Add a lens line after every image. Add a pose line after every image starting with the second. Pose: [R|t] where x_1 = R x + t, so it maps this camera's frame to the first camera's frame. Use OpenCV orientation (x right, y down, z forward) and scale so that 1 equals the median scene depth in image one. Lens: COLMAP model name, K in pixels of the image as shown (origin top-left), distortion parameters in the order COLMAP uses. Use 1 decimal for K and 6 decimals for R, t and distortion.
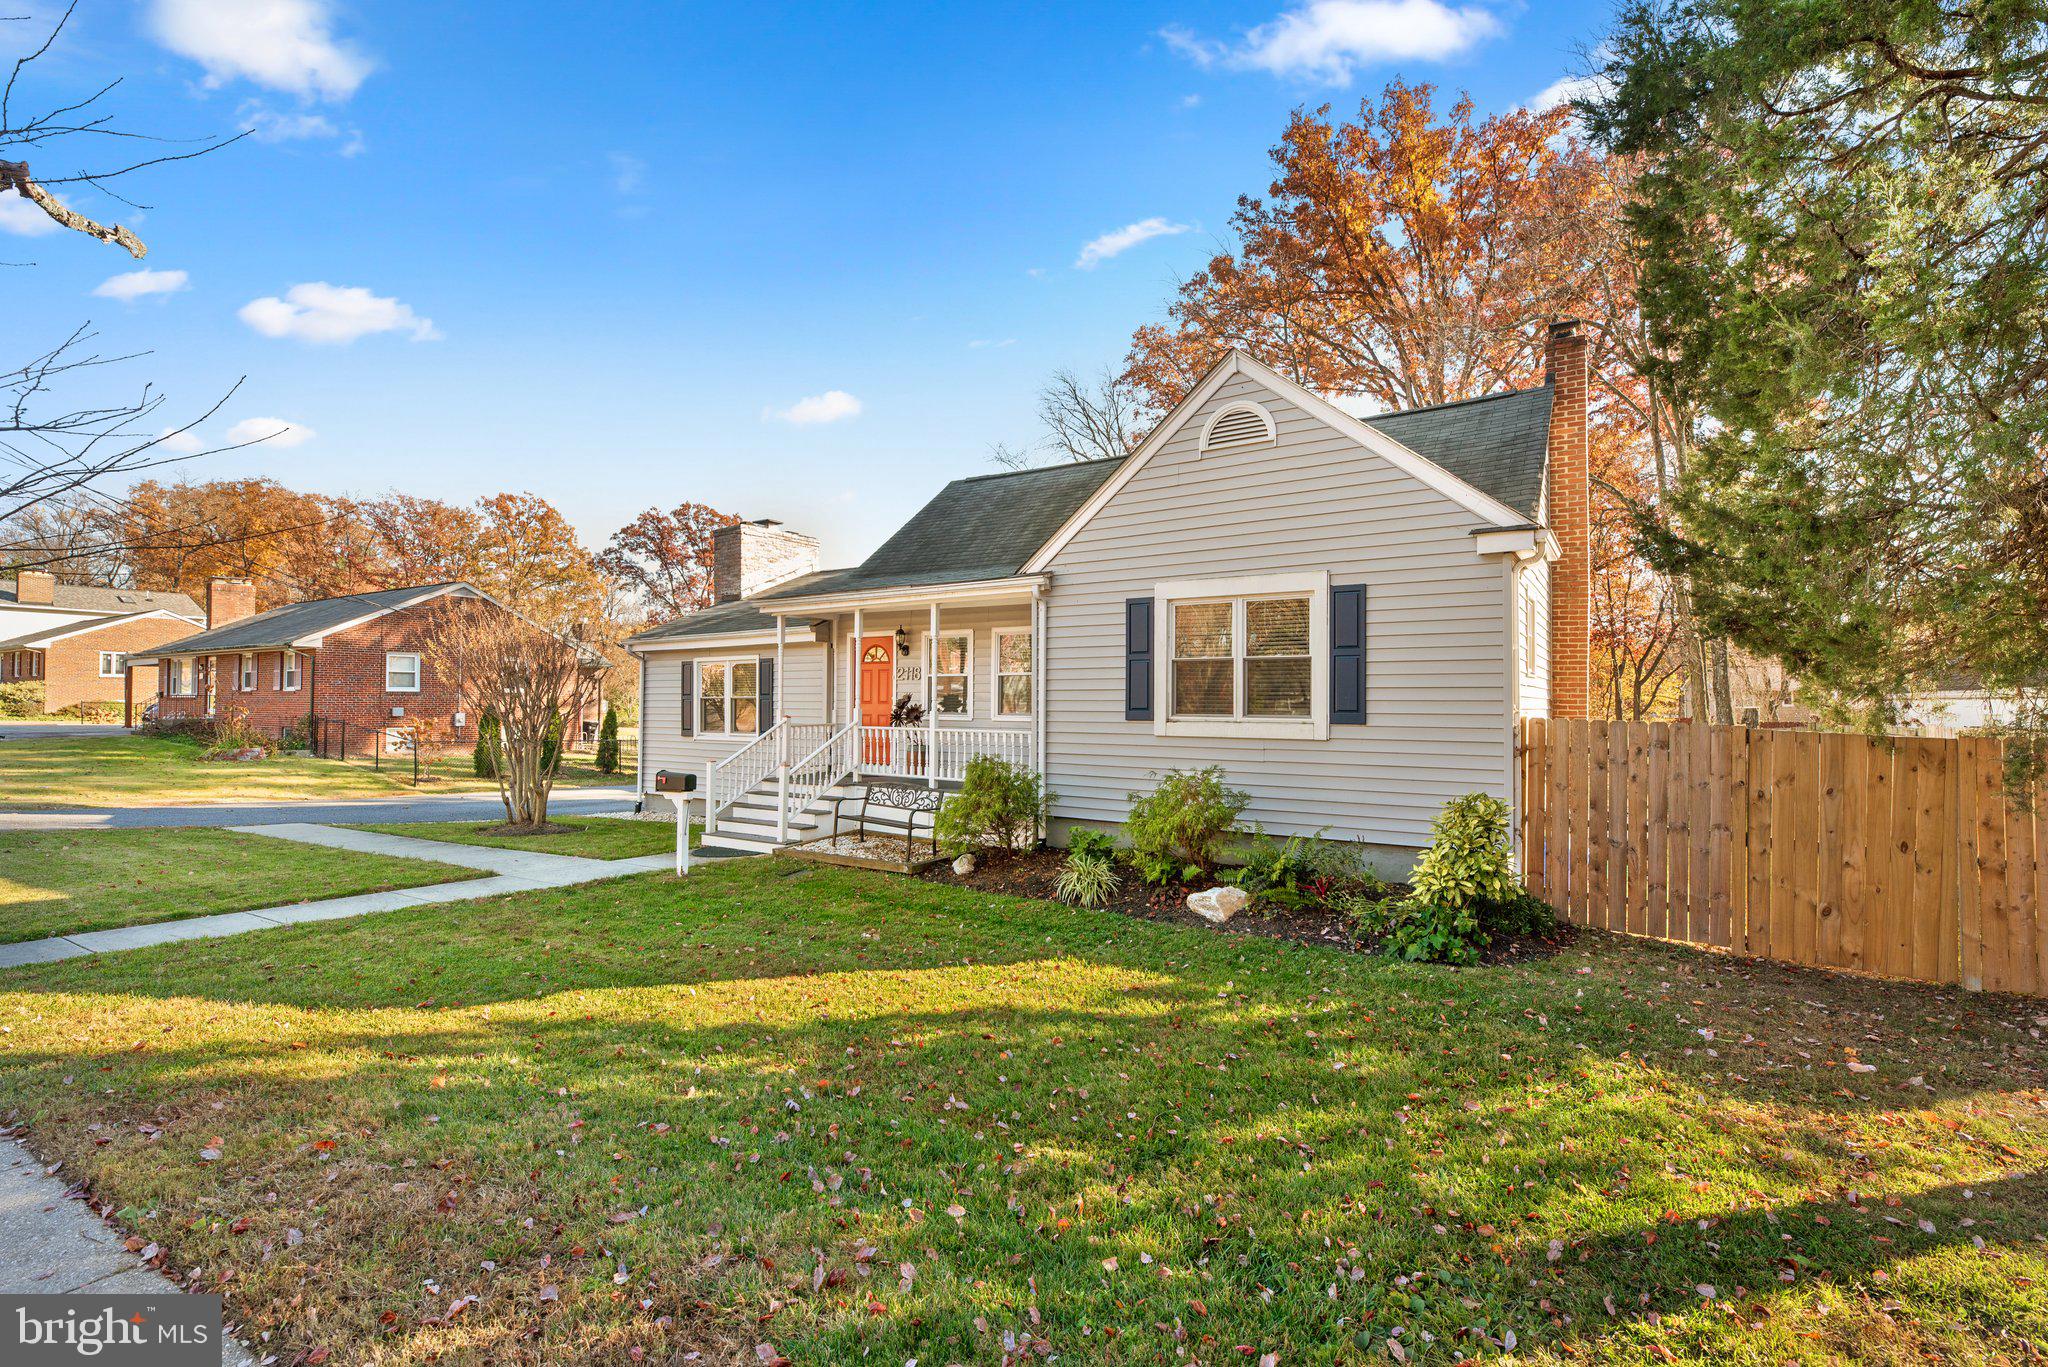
lens RADIAL K [[937.9, 0, 1024.3], [0, 937.9, 685.9], [0, 0, 1]] dist [-0.006026, -0.000220]
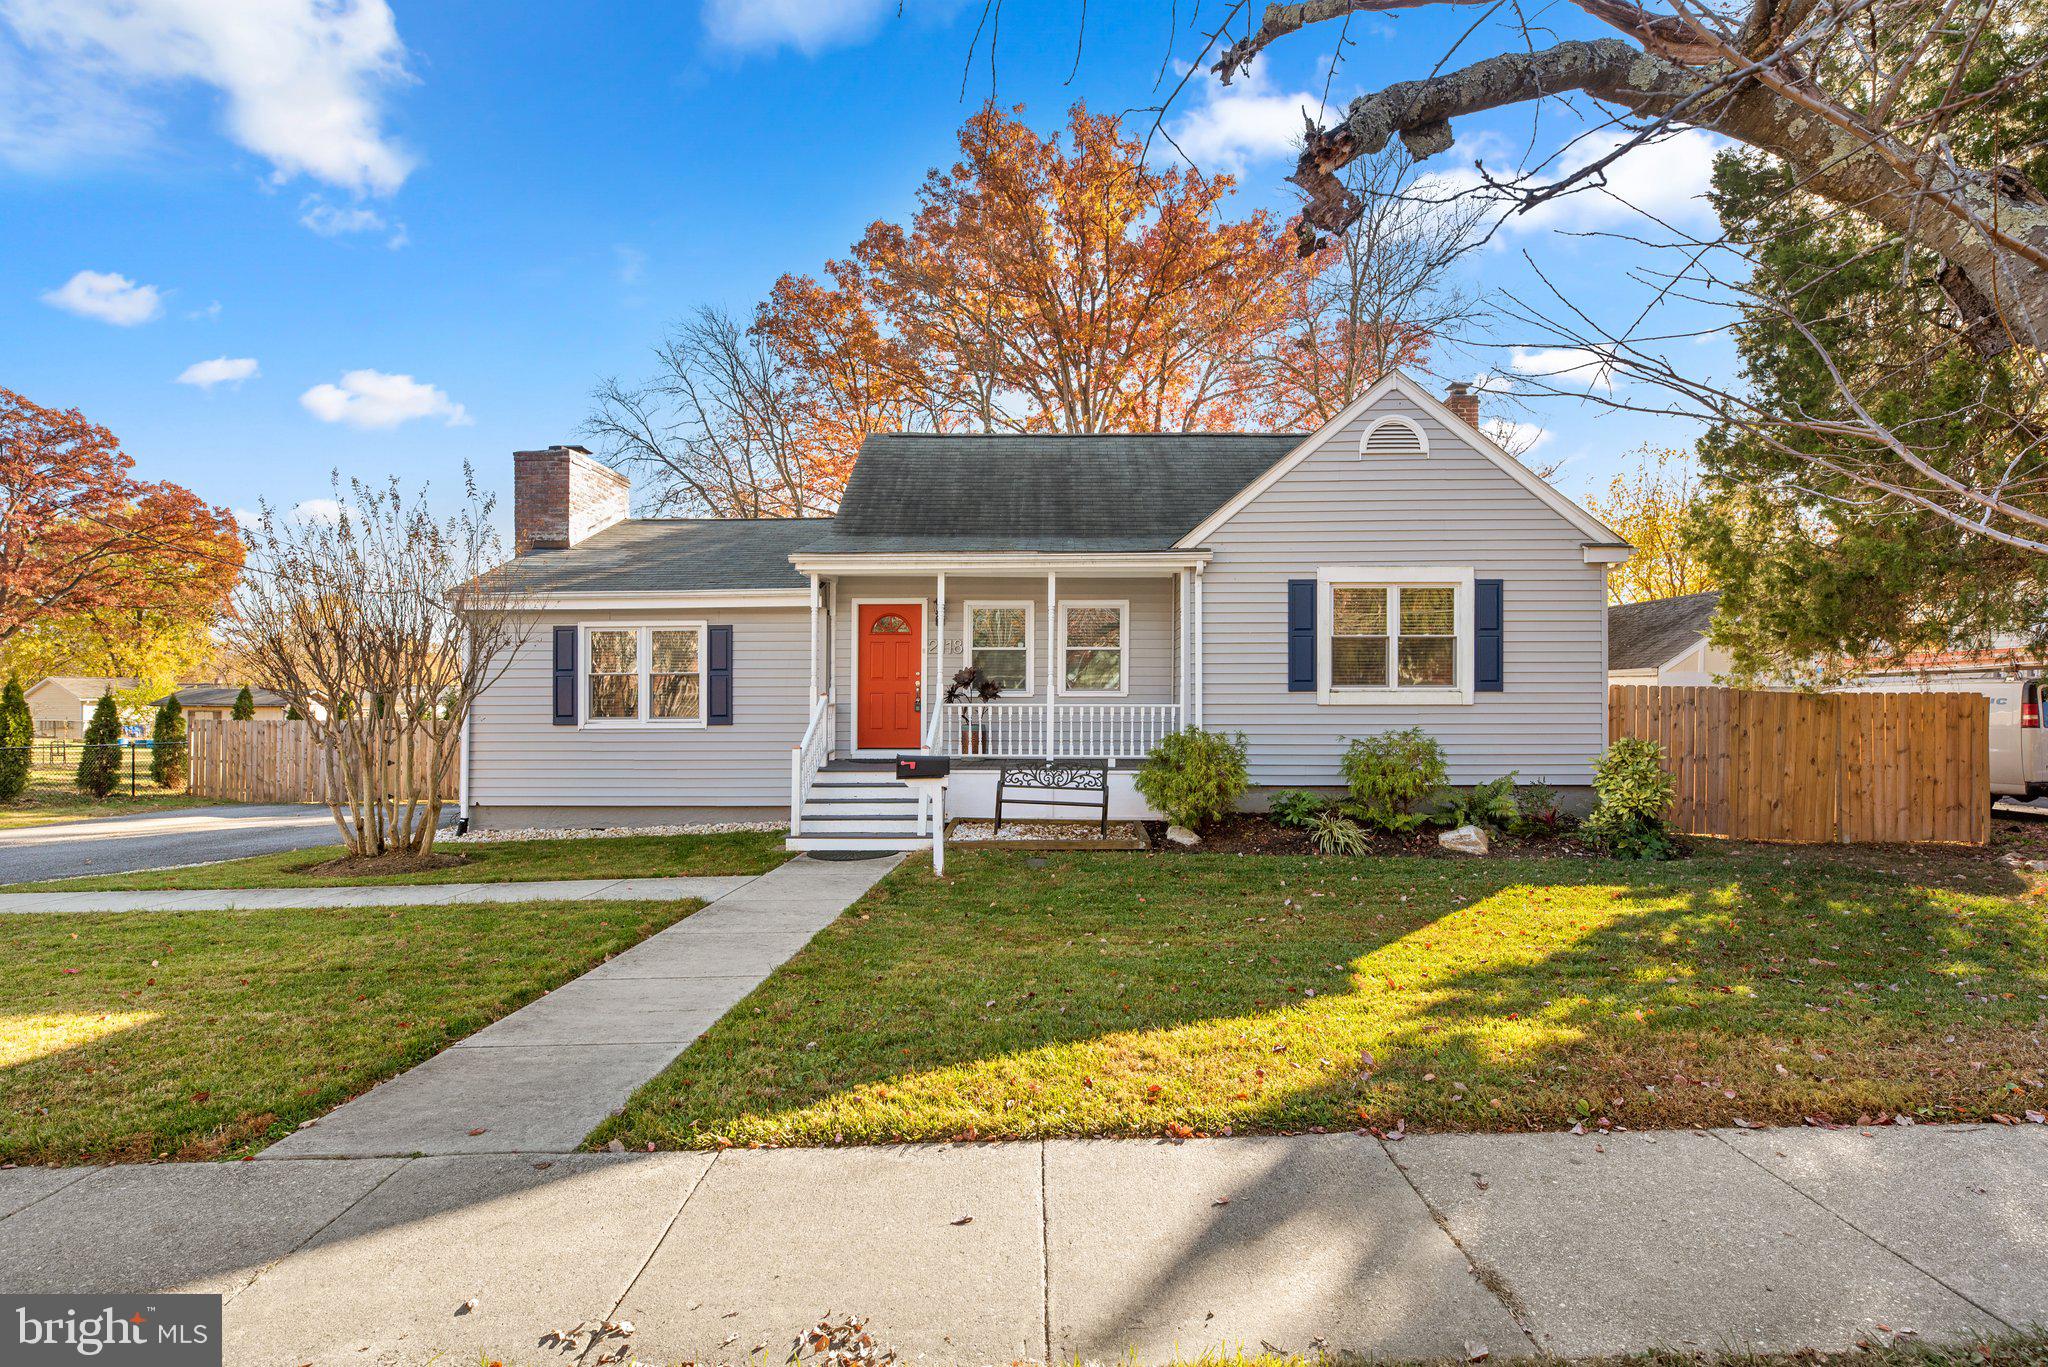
lens RADIAL K [[1006.5, 0, 1024.4], [0, 1006.5, 685.5], [0, 0, 1]] dist [0.002353, -0.000100]
pose [[0.834496, -0.001008, 0.551013, -0.796809], [-0.003443, 0.999969, 0.007043, 0.022805], [-0.551003, -0.007775, 0.834467, 0.197410]]
